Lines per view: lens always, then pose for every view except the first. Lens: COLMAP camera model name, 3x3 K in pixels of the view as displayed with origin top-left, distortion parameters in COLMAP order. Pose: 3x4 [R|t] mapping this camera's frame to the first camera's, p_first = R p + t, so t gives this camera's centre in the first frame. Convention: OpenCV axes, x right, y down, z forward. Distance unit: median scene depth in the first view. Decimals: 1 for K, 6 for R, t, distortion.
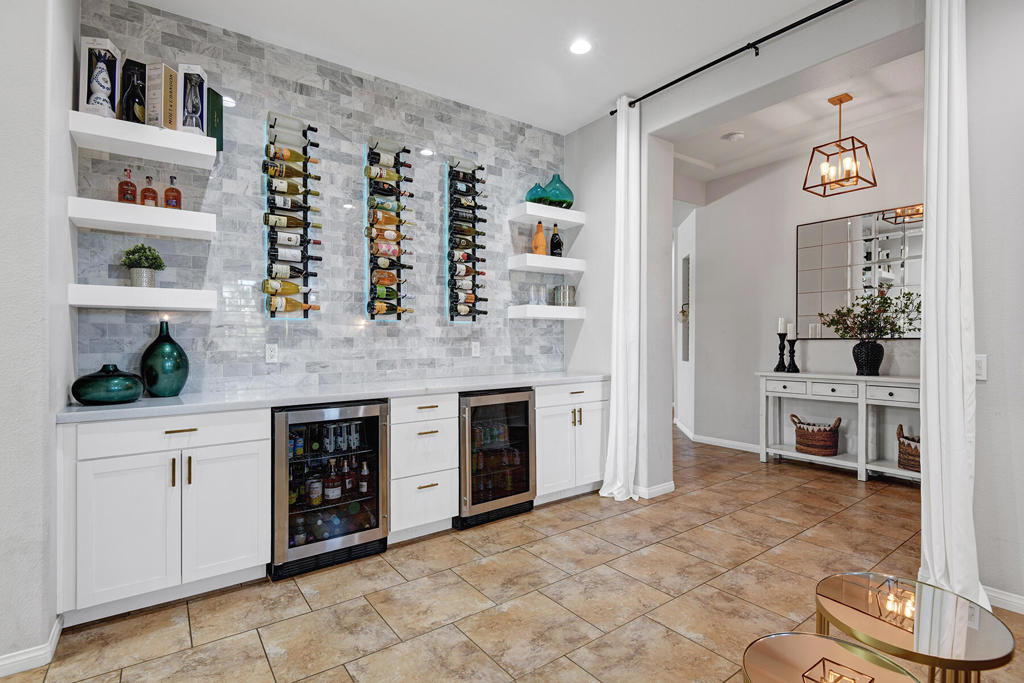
lens RADIAL K [[516.3, 0, 495.0], [0, 516.3, 340.1], [0, 0, 1]] dist [0.002105, 0.000329]
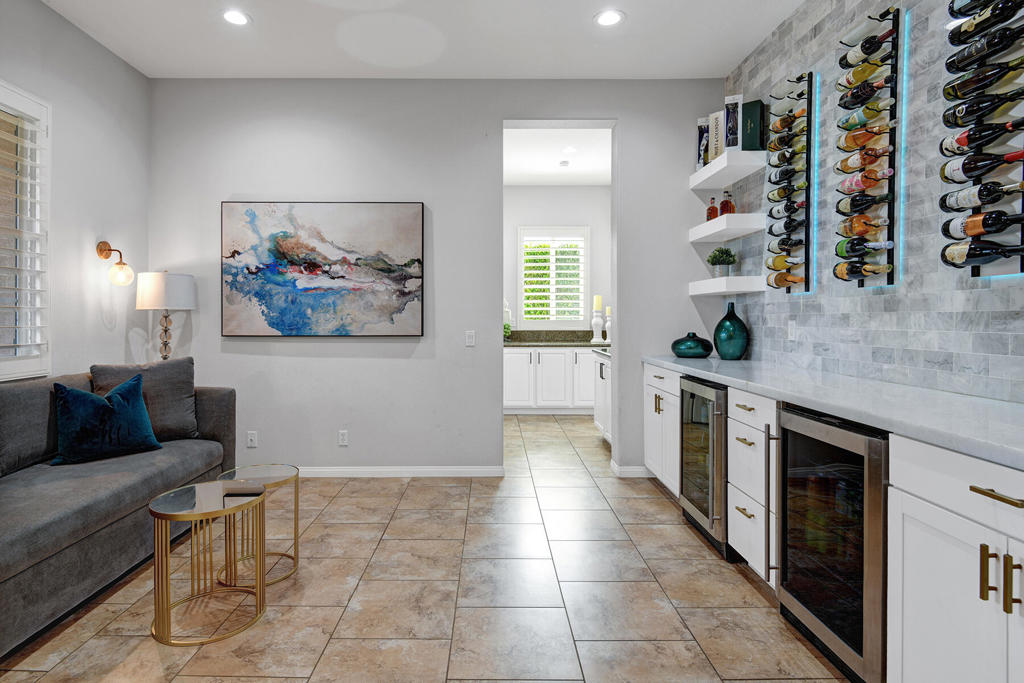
lens RADIAL K [[516.3, 0, 495.0], [0, 516.3, 340.1], [0, 0, 1]] dist [0.002105, 0.000329]
pose [[-0.560308, 0.041701, -0.827234, 0.610467], [0.003357, 0.998838, 0.048078, -0.003864], [0.828278, 0.024161, -0.559797, 0.996739]]
